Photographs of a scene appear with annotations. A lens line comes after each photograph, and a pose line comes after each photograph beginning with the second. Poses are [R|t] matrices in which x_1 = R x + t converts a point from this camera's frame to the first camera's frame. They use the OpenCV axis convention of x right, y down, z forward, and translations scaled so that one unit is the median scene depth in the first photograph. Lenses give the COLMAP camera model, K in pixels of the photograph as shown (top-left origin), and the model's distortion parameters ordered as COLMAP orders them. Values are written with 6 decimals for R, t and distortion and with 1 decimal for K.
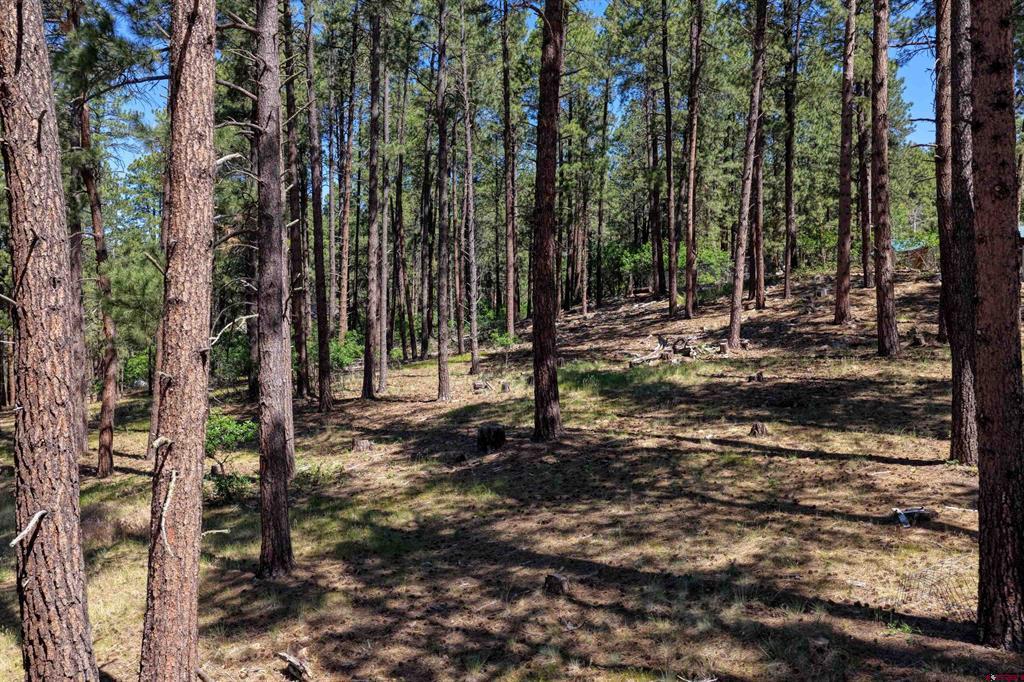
lens RADIAL K [[850.3, 0, 514.3], [0, 850.3, 343.2], [0, 0, 1]] dist [0.010445, 0.045886]
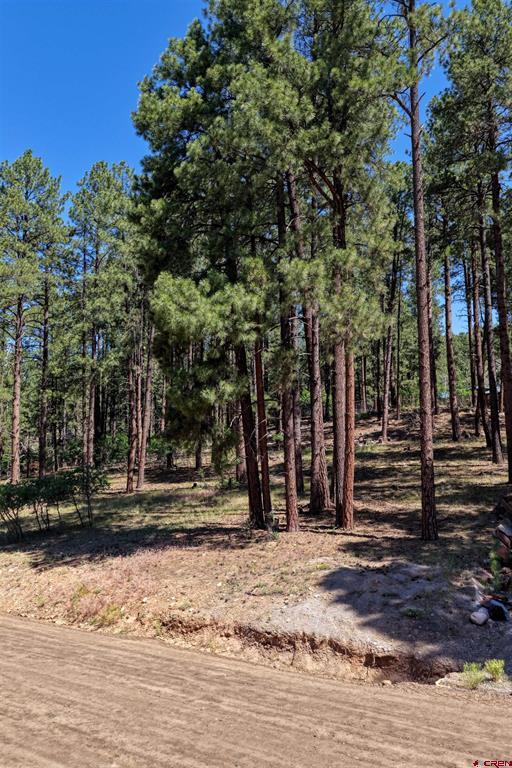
lens RADIAL K [[637.7, 0, 254.0], [0, 637.7, 387.6], [0, 0, 1]] dist [0.010445, 0.045886]
pose [[0.986423, 0.013959, 0.163629, -0.320005], [0.006285, 0.992443, -0.122549, 0.065927], [-0.164103, 0.121914, 0.978881, -0.508821]]
